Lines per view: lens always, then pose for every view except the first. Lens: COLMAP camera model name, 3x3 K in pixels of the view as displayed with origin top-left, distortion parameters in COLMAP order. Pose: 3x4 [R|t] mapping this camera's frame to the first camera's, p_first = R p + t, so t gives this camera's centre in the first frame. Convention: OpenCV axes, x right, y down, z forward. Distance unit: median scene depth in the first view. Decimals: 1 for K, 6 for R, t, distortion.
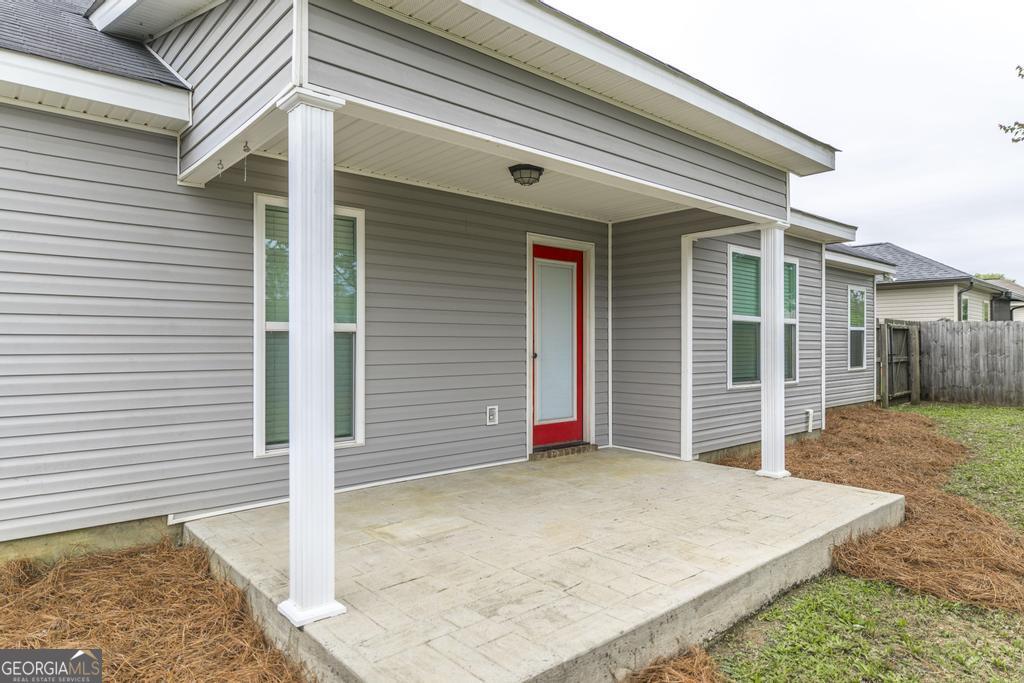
lens RADIAL K [[605.0, 0, 508.4], [0, 605.0, 341.6], [0, 0, 1]] dist [0.000868, -0.000923]
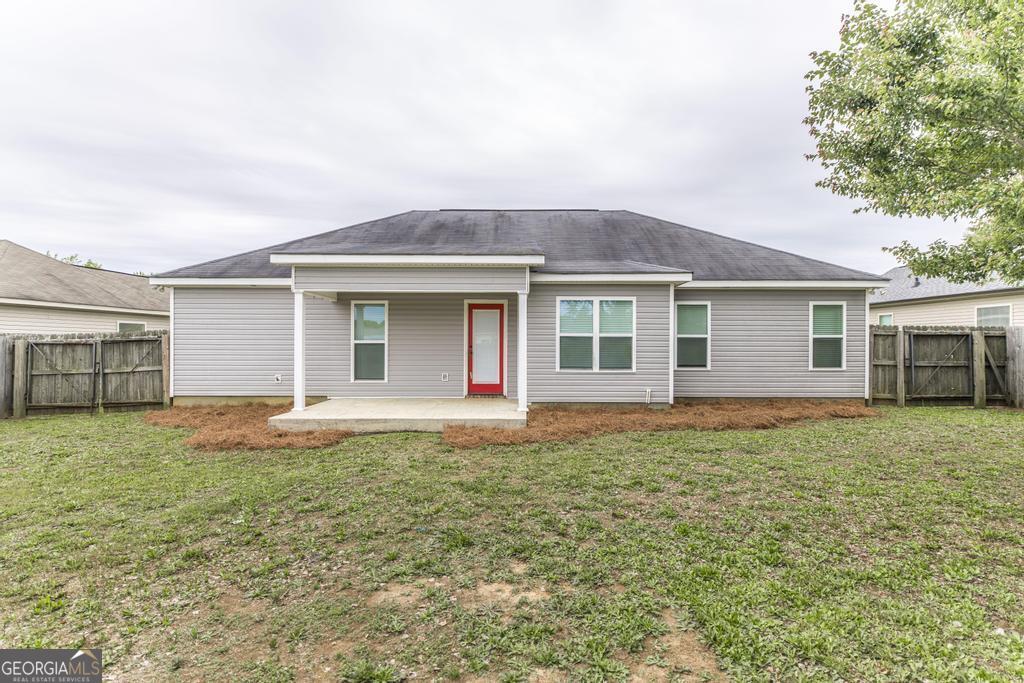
lens RADIAL K [[481.0, 0, 515.7], [0, 481.0, 342.3], [0, 0, 1]] dist [0.004295, 0.000571]
pose [[0.760805, -0.000077, -0.648980, 1.246301], [0.000055, 1.000000, -0.000053, -0.015098], [0.648980, 0.000005, 0.760805, -0.245447]]
